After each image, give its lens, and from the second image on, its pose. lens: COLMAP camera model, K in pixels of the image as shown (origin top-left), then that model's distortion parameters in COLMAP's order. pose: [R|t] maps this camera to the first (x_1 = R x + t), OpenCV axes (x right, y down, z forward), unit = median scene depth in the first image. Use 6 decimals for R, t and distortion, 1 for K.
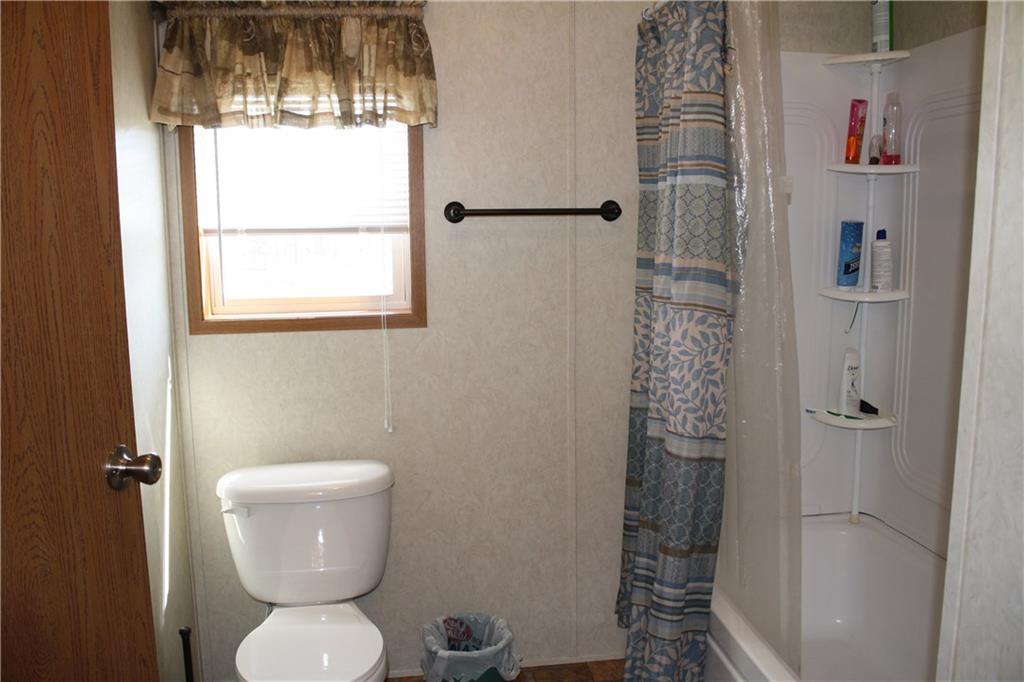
lens RADIAL K [[874.5, 0, 530.5], [0, 874.5, 341.9], [0, 0, 1]] dist [-0.169021, 0.192026]
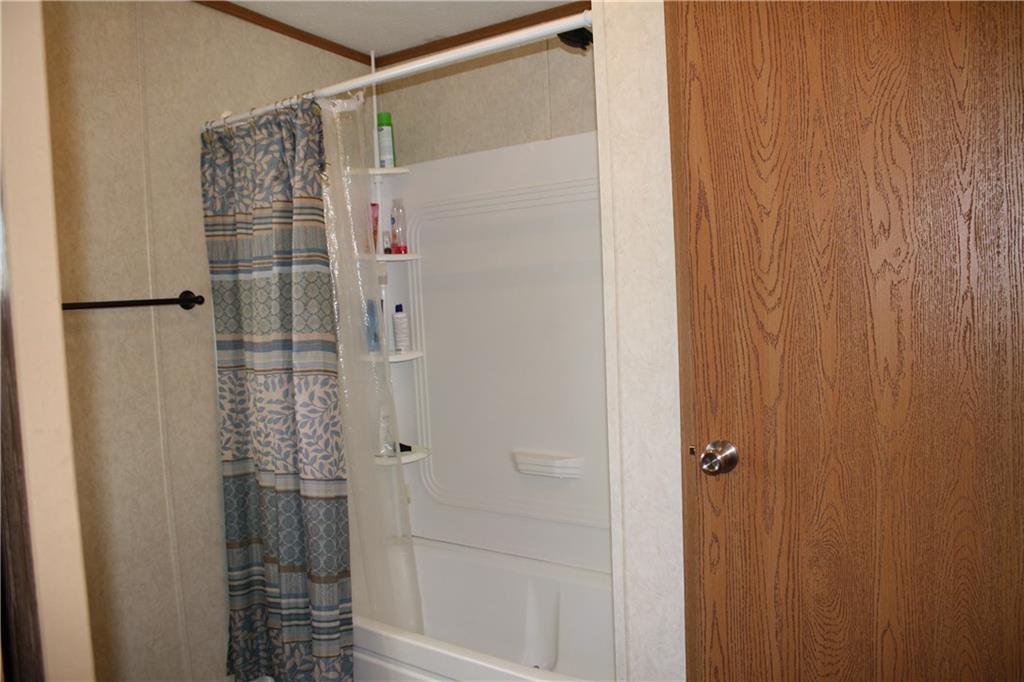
lens RADIAL K [[874.5, 0, 530.5], [0, 874.5, 341.9], [0, 0, 1]] dist [-0.169021, 0.192026]
pose [[0.723651, -0.068167, 0.686792, -0.356995], [0.141218, 0.988681, -0.050666, 0.017779], [-0.675564, 0.133652, 0.725086, -0.068993]]
